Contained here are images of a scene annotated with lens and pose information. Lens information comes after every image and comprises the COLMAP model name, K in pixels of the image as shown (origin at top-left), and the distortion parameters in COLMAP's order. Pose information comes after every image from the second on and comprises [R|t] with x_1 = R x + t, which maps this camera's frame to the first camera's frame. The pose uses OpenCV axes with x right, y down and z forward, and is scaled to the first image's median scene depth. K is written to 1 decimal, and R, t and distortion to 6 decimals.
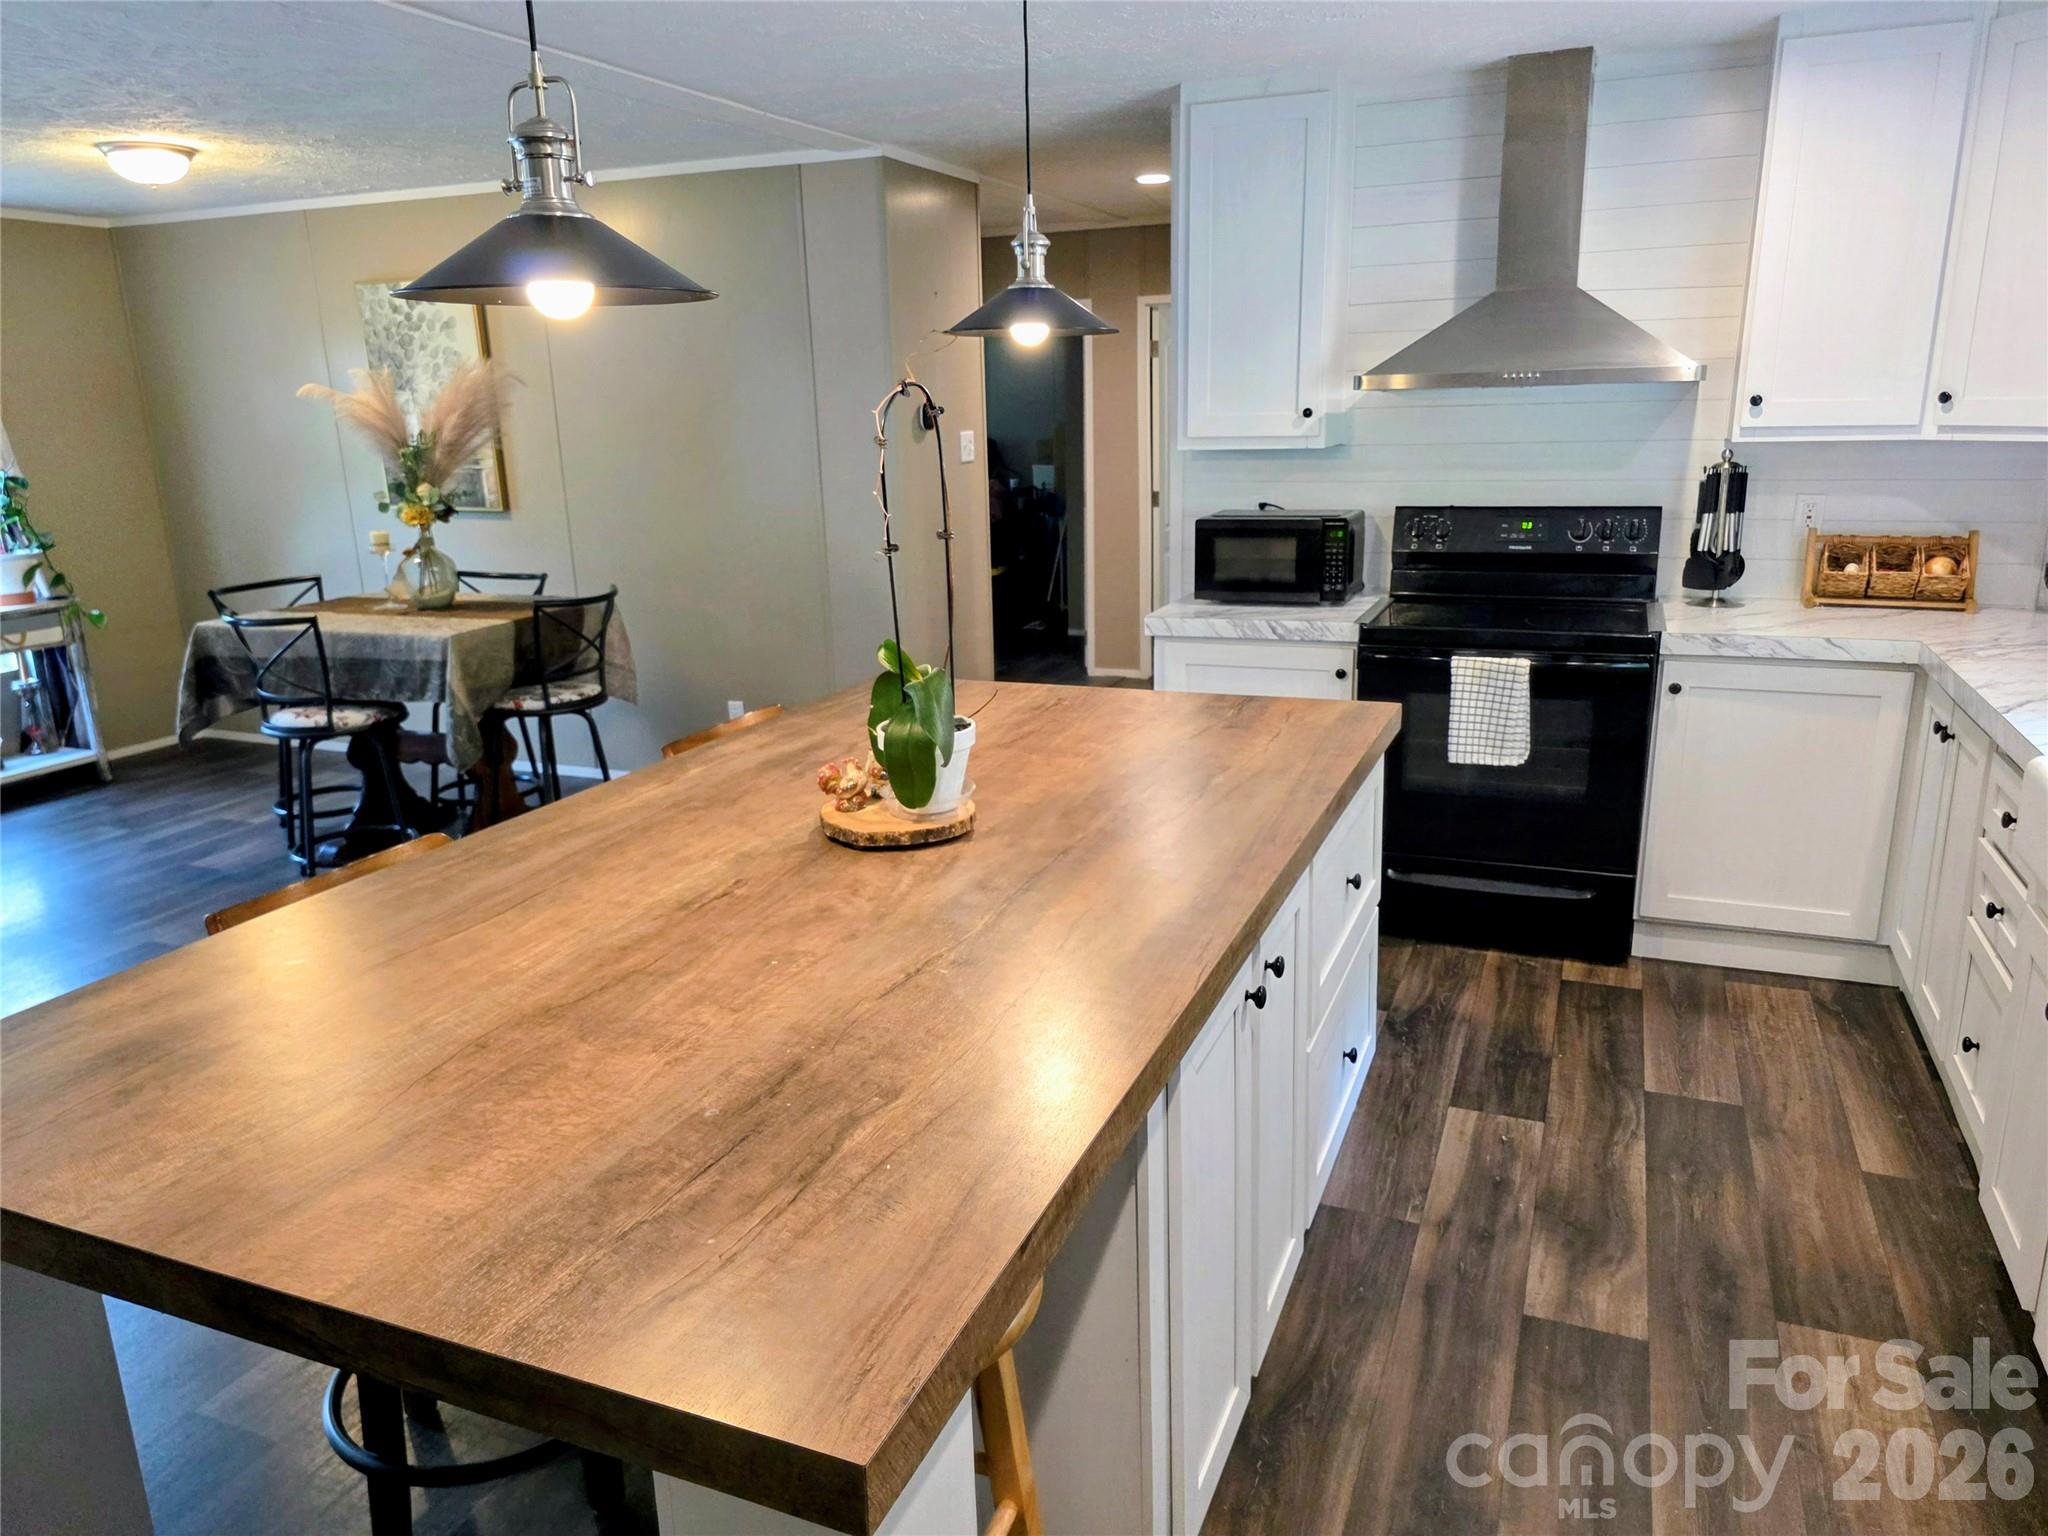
lens RADIAL K [[1409.5, 0, 1008.7], [0, 1409.5, 758.0], [0, 0, 1]] dist [0.059013, -0.044811]
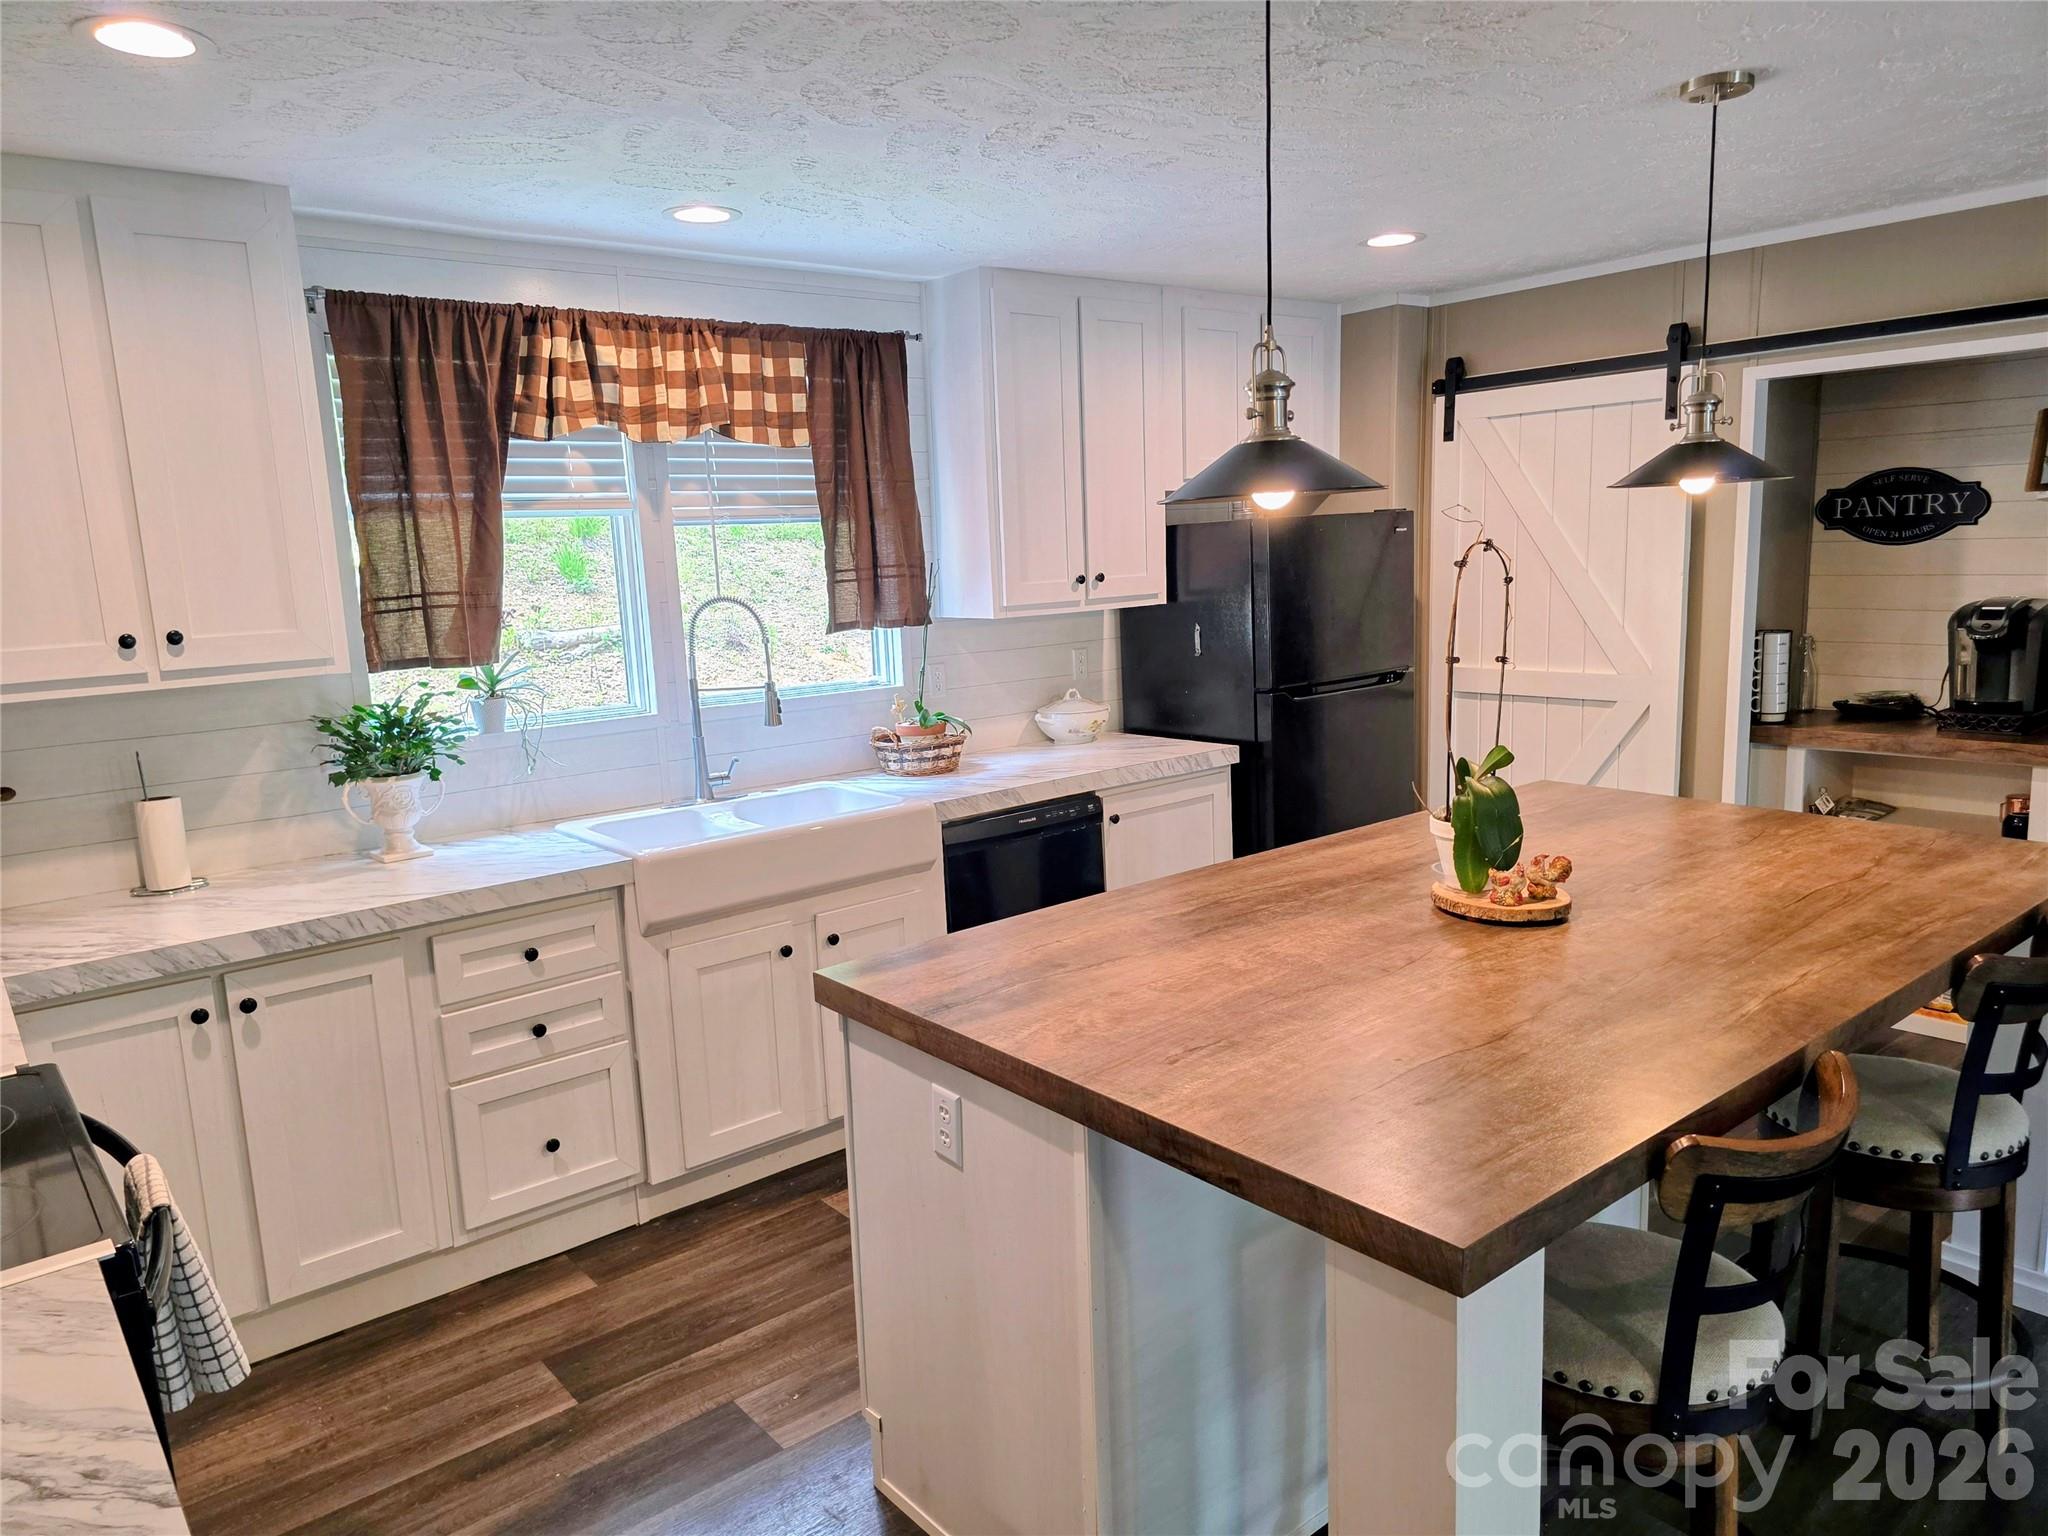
lens RADIAL K [[1409.5, 0, 1030.0], [0, 1409.5, 773.9], [0, 0, 1]] dist [0.059013, -0.044811]
pose [[-0.895396, -0.011326, 0.445127, -0.233575], [0.170681, 0.914587, 0.366605, -0.509058], [-0.411259, 0.404231, -0.816984, 1.917896]]
